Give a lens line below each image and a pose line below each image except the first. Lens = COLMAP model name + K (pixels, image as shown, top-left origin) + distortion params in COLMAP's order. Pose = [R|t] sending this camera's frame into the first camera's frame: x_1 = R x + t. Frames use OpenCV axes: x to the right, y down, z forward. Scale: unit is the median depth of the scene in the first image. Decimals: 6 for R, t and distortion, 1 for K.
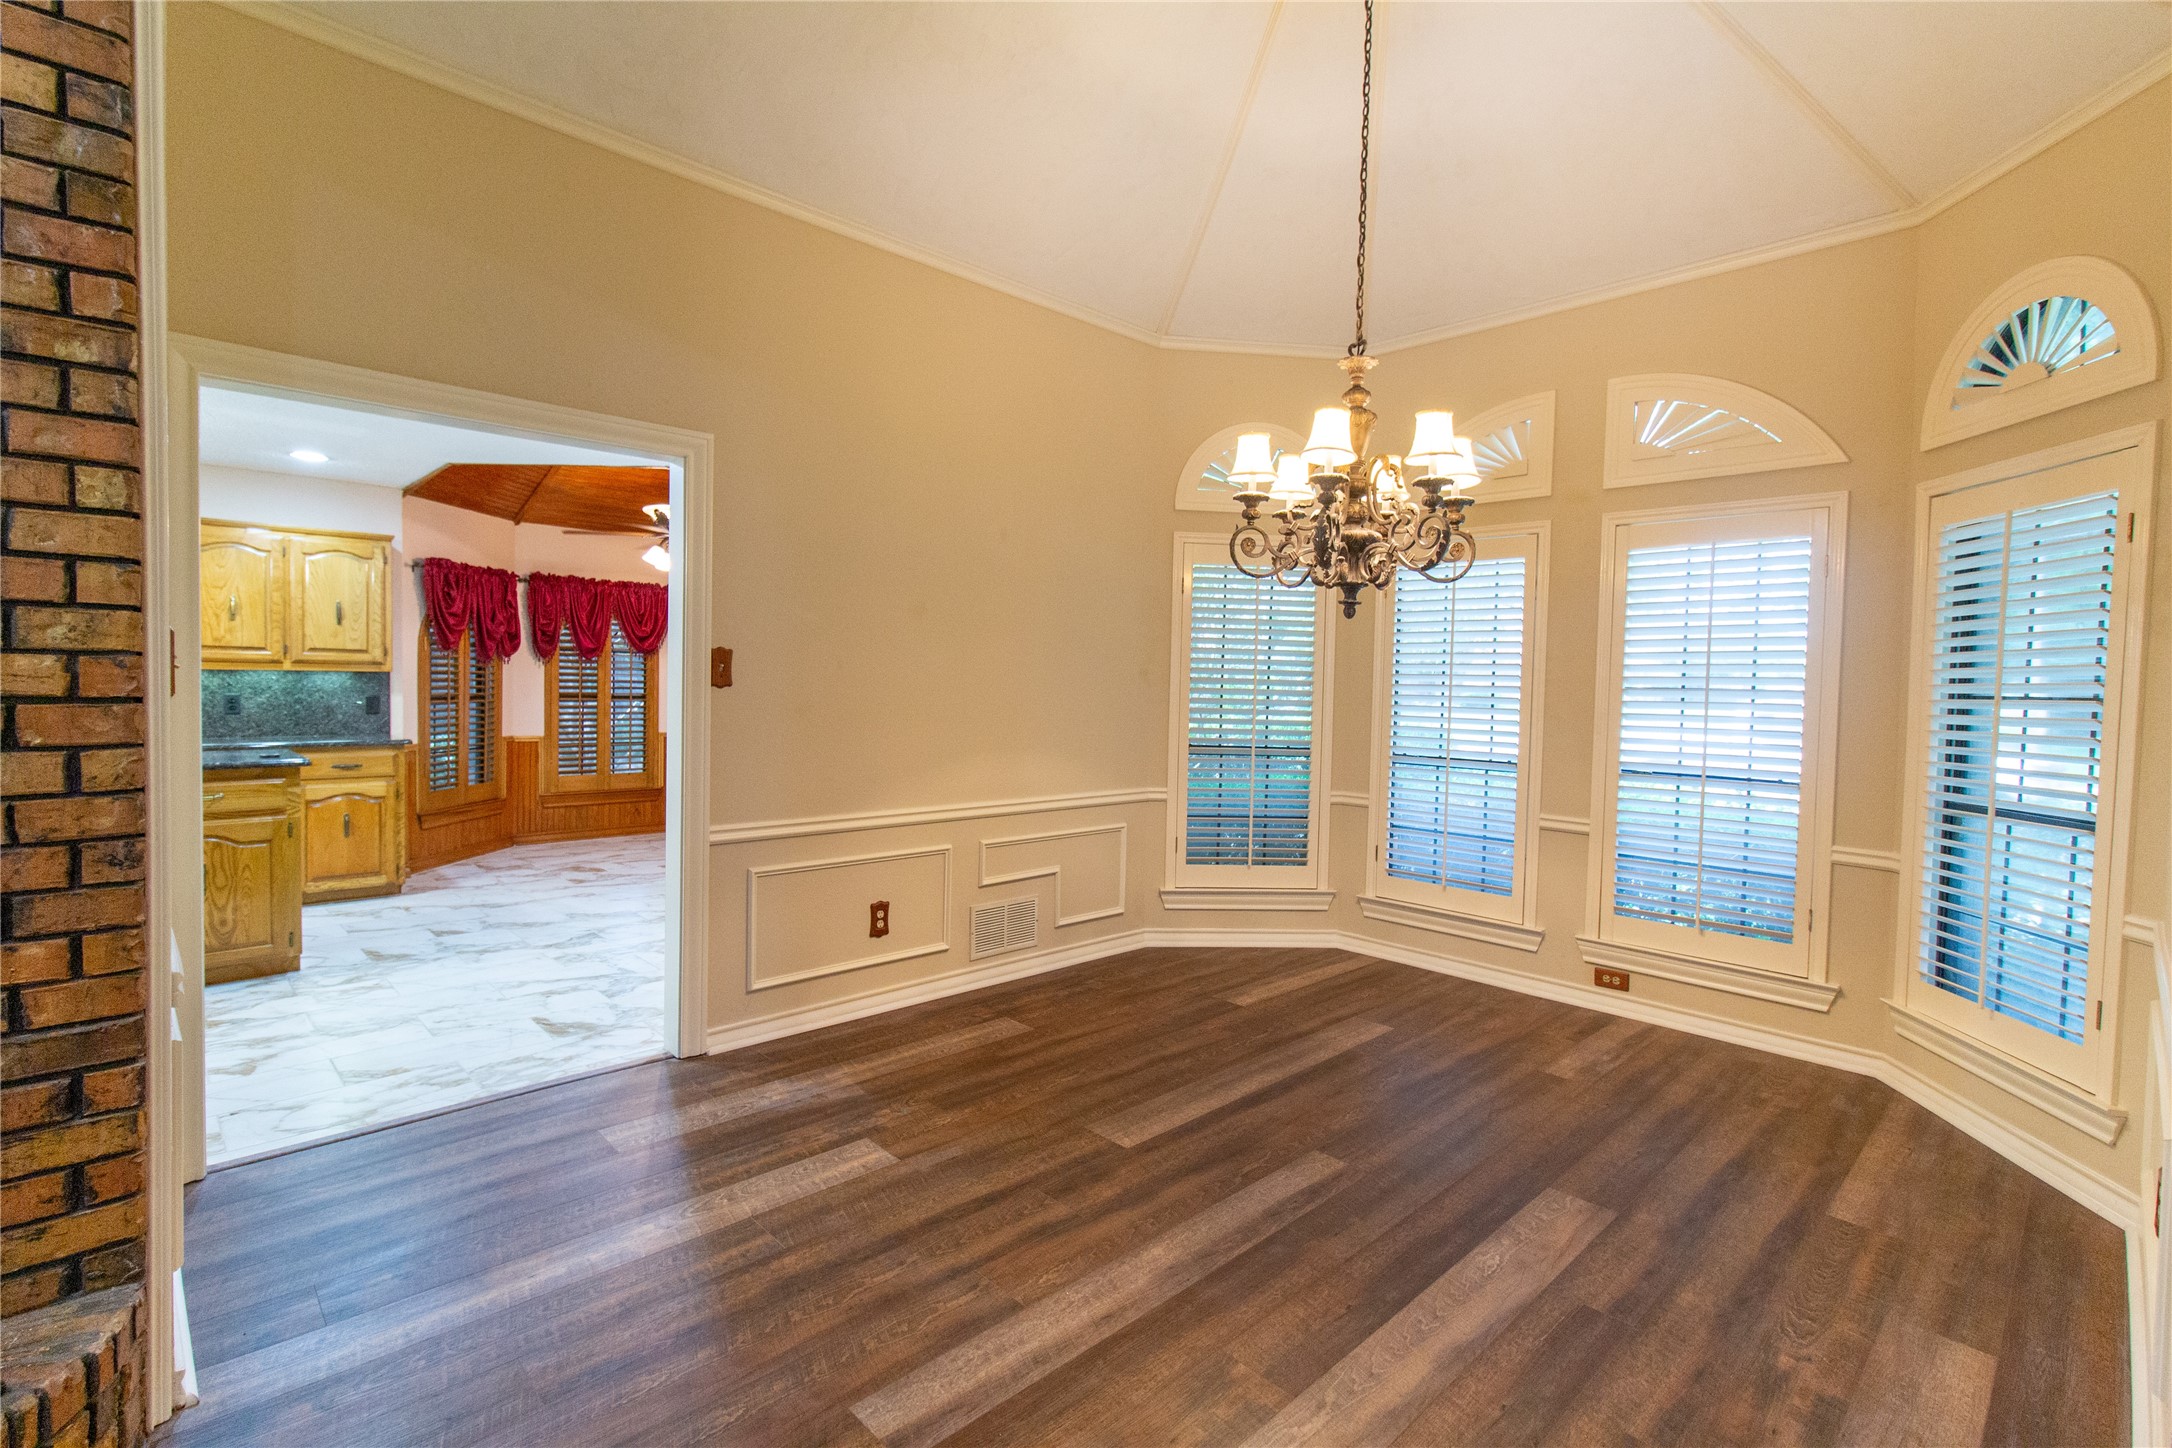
lens RADIAL K [[1000.2, 0, 1075.6], [0, 1000.2, 706.2], [0, 0, 1]] dist [0.000104, 0.000678]
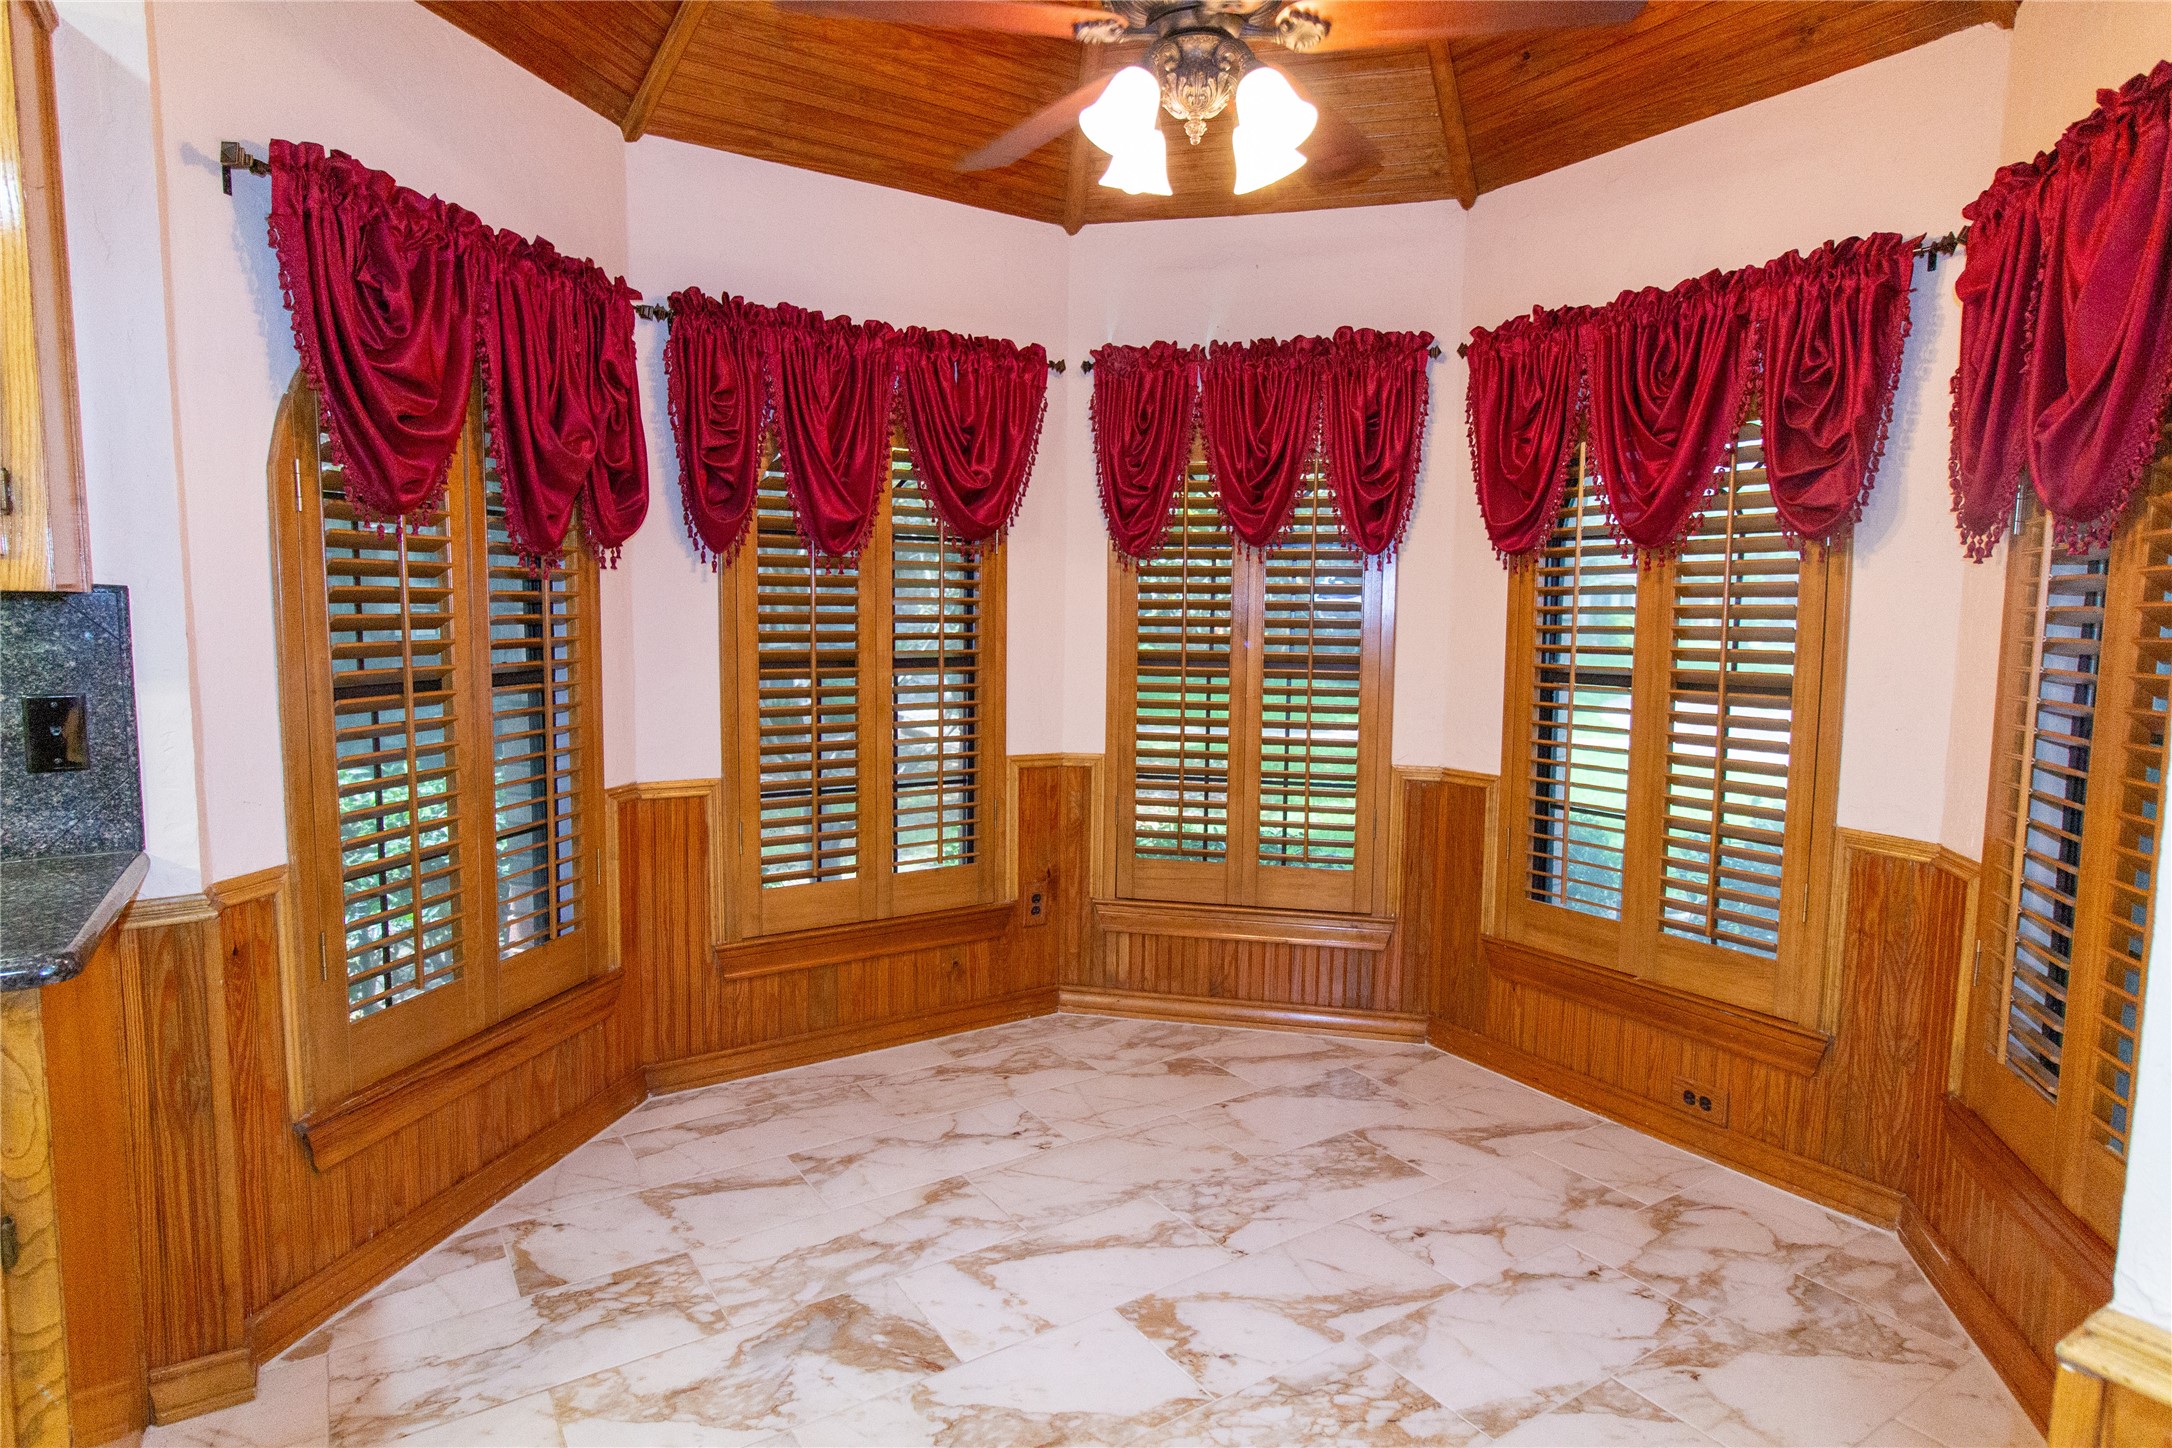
lens RADIAL K [[1146.1, 0, 1083.7], [0, 1146.1, 717.7], [0, 0, 1]] dist [-0.004167, -0.000098]
pose [[0.985047, 0.016556, -0.171487, -0.346166], [-0.003391, 0.997043, 0.076777, -0.022656], [0.172251, -0.075048, 0.982190, 0.645117]]
